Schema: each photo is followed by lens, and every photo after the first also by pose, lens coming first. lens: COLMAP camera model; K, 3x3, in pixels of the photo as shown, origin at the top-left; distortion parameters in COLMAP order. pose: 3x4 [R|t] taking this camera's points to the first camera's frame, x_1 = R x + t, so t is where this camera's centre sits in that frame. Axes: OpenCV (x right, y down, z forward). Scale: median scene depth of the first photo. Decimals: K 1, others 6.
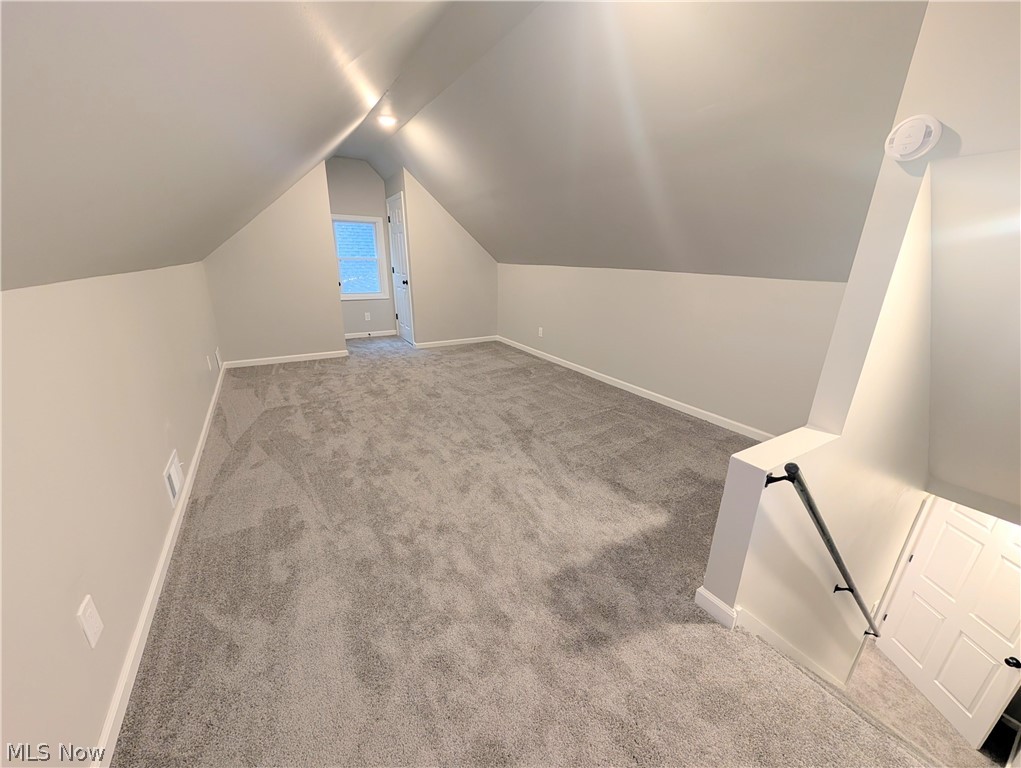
lens RADIAL K [[388.2, 0, 499.7], [0, 388.2, 384.2], [0, 0, 1]] dist [0.000673, -0.000171]
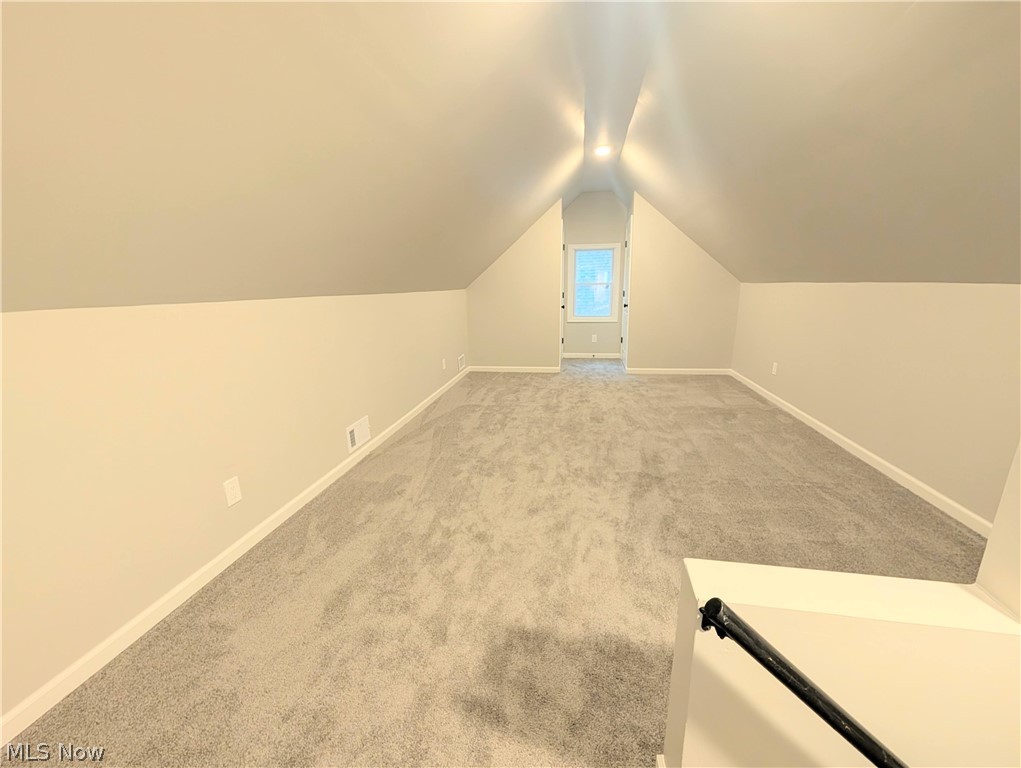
lens RADIAL K [[388.2, 0, 505.4], [0, 388.2, 384.8], [0, 0, 1]] dist [0.000673, -0.000171]
pose [[0.763806, 0.127659, -0.632696, 0.373778], [-0.167794, 0.985815, -0.003656, -0.021522], [0.623254, 0.108955, 0.774392, 0.156556]]
